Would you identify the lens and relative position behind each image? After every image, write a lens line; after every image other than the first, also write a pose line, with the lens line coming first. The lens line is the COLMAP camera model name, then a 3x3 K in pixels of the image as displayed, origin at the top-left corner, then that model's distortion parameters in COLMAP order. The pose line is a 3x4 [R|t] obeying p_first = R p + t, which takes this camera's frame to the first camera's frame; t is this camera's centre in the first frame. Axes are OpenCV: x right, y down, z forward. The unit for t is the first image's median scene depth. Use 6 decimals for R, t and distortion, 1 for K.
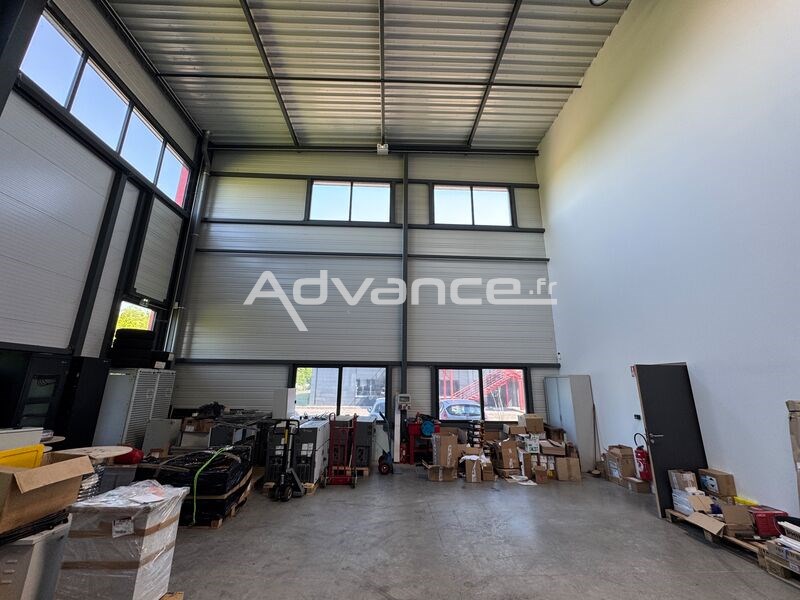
lens RADIAL K [[318.8, 0, 400.7], [0, 318.8, 302.6], [0, 0, 1]] dist [-0.004340, 0.001392]
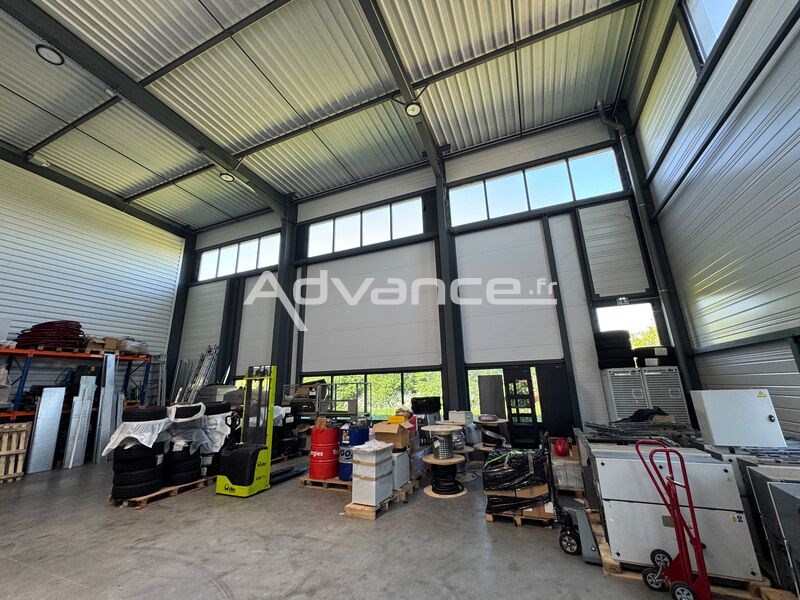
lens RADIAL K [[318.8, 0, 400.9], [0, 318.8, 298.2], [0, 0, 1]] dist [-0.004340, 0.001392]
pose [[-0.431170, -0.238841, -0.870084, 0.326309], [0.242842, 0.898025, -0.366851, 0.172680], [0.868976, -0.369468, -0.329201, 0.672012]]
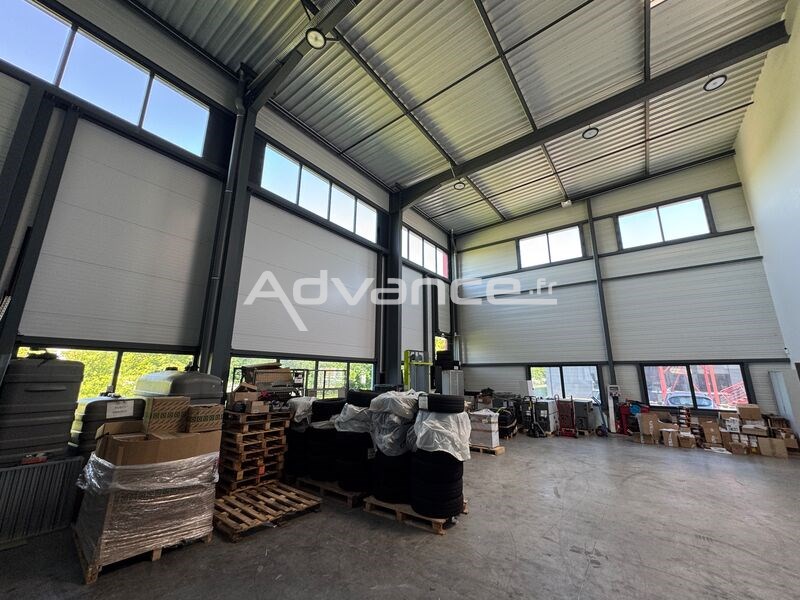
lens RADIAL K [[318.8, 0, 398.8], [0, 318.8, 298.9], [0, 0, 1]] dist [-0.004340, 0.001392]
pose [[0.767337, -0.153886, -0.622505, 0.203473], [0.157482, 0.986271, -0.049688, -0.151533], [0.621605, -0.059906, 0.781037, -0.601600]]
